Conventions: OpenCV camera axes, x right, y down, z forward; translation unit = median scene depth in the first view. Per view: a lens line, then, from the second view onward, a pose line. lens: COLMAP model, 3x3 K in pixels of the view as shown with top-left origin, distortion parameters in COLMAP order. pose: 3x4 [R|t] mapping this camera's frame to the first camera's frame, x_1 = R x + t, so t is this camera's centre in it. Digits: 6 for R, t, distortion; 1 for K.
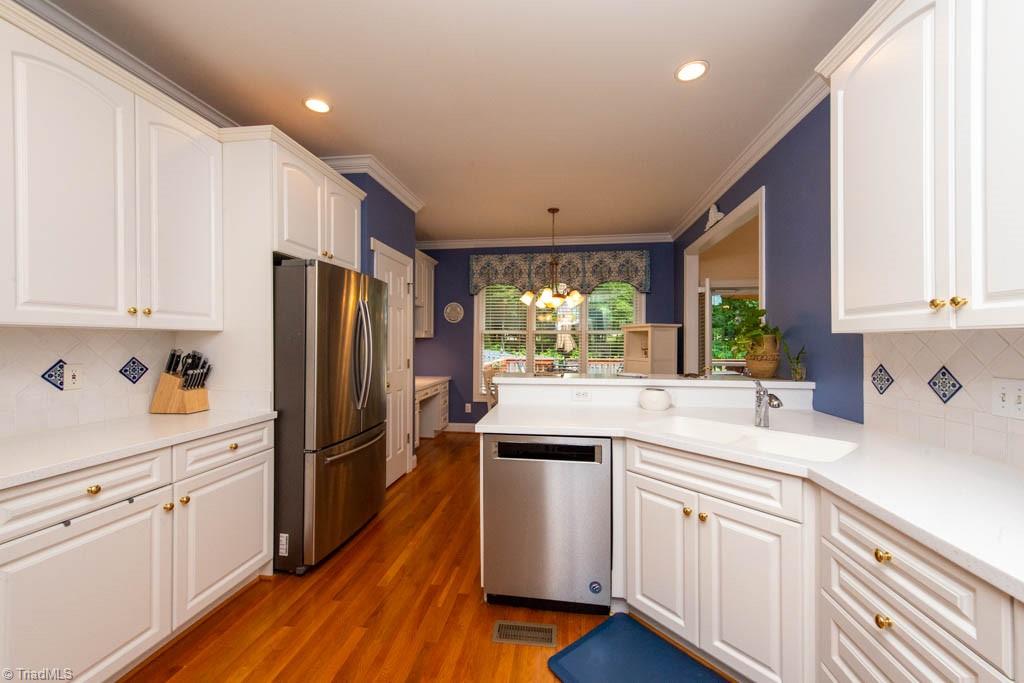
lens RADIAL K [[401.9, 0, 515.0], [0, 401.9, 338.5], [0, 0, 1]] dist [-0.019235, 0.000527]
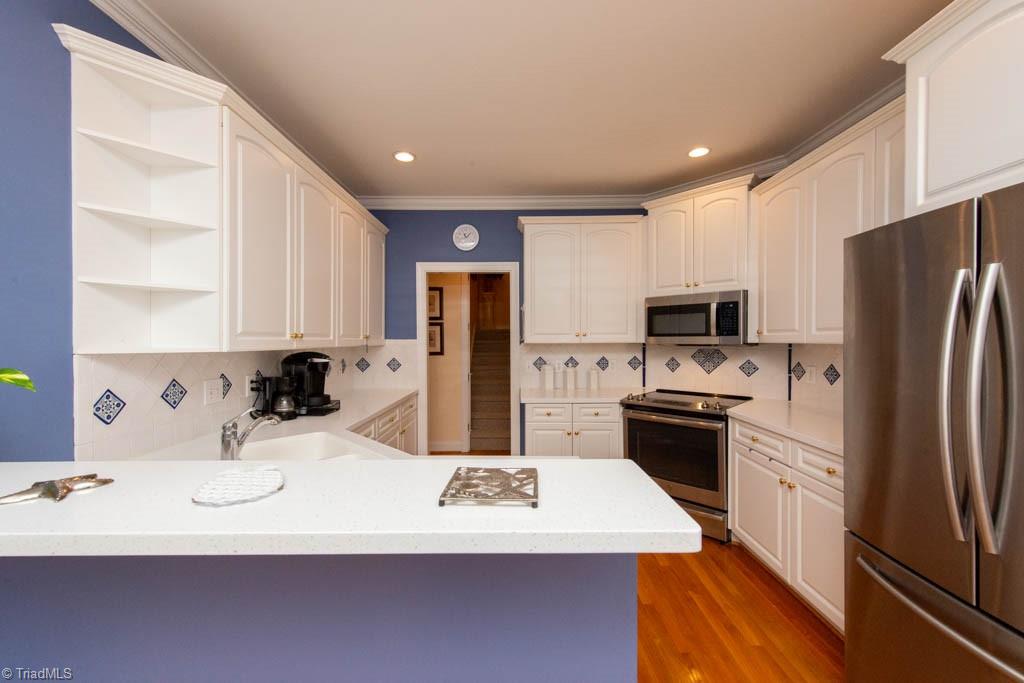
lens RADIAL K [[401.9, 0, 508.7], [0, 401.9, 344.1], [0, 0, 1]] dist [-0.019235, 0.000527]
pose [[-0.992963, 0.003568, -0.118374, 0.153916], [0.002888, 0.999978, 0.005910, -0.033406], [0.118392, 0.005527, -0.992952, 1.844653]]
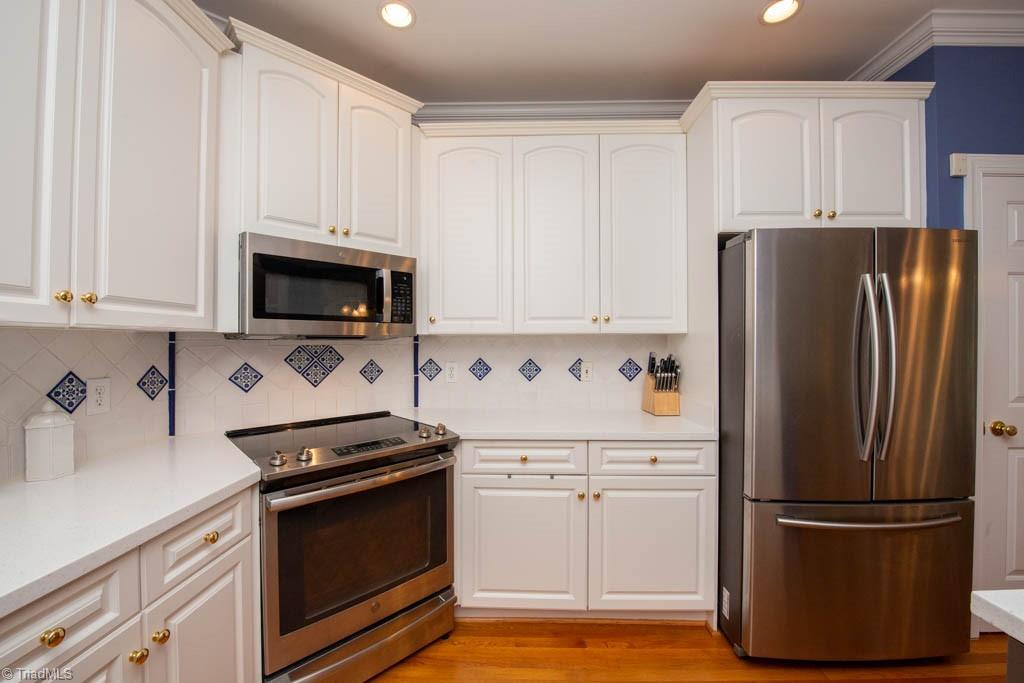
lens RADIAL K [[401.9, 0, 511.2], [0, 401.9, 343.1], [0, 0, 1]] dist [-0.019235, 0.000527]
pose [[0.105680, -0.001437, -0.994399, 0.180942], [0.008748, 0.999962, -0.000516, 0.000414], [0.994362, -0.008644, 0.105688, 0.575406]]
